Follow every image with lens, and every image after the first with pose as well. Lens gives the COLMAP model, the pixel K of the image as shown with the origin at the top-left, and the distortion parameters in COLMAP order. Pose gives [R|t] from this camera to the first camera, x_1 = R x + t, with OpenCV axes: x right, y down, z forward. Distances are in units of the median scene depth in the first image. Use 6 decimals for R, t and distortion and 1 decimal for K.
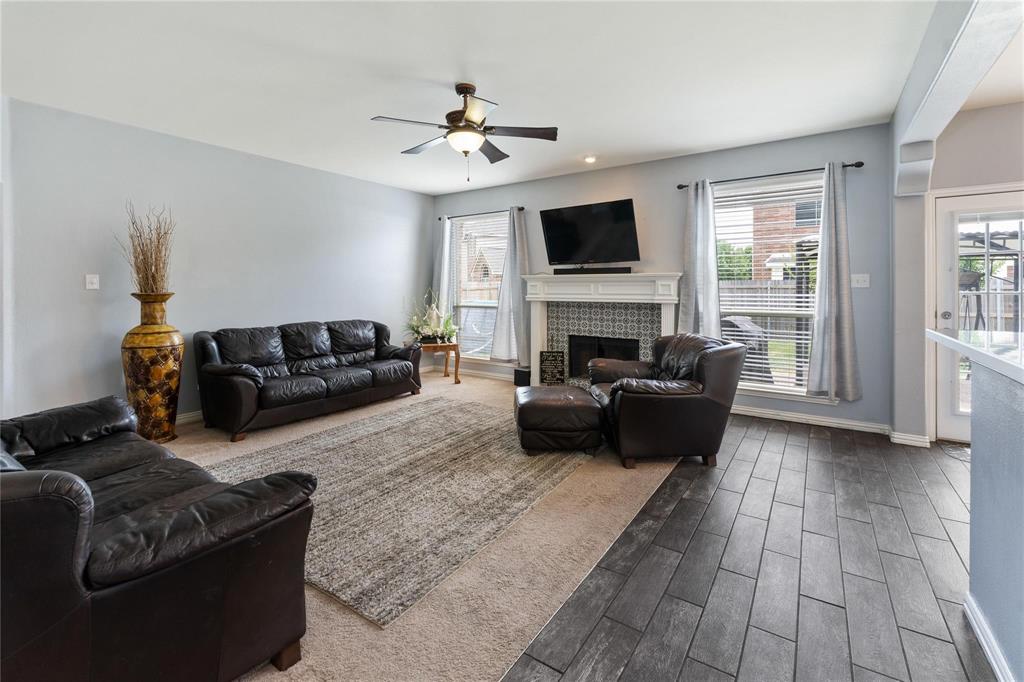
lens RADIAL K [[444.9, 0, 516.1], [0, 444.9, 286.3], [0, 0, 1]] dist [-0.001165, -0.000093]
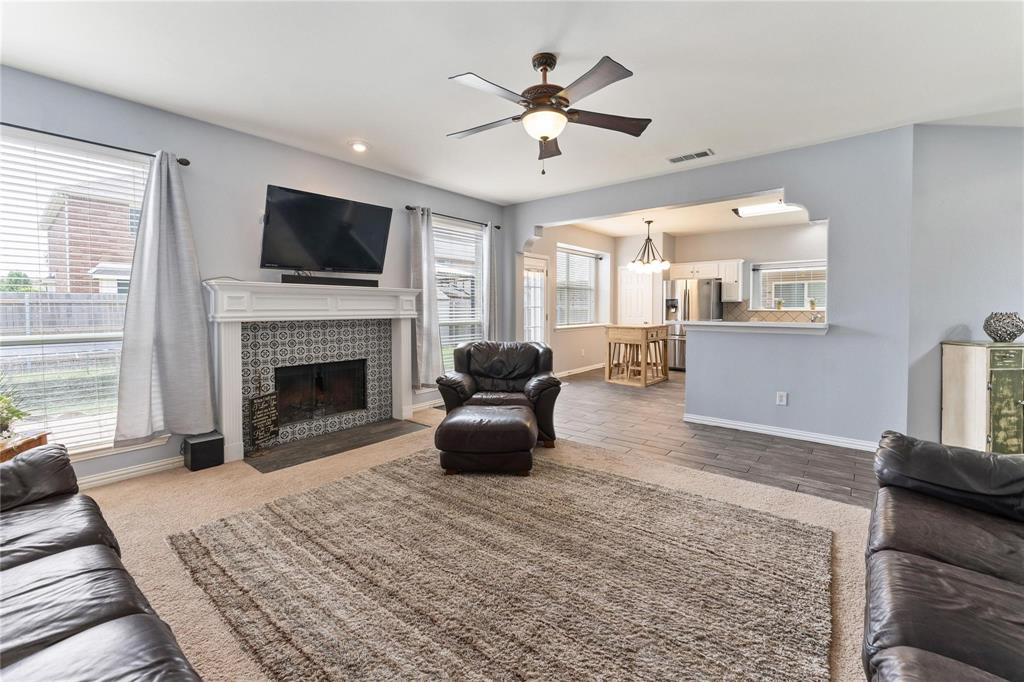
lens RADIAL K [[421.3, 0, 510.7], [0, 421.3, 315.4], [0, 0, 1]] dist [0.000941, 0.000124]
pose [[0.091646, -0.020154, 0.995588, -0.539736], [-0.008638, 0.999741, 0.021033, 0.007906], [-0.995754, -0.010527, 0.091448, 0.587169]]
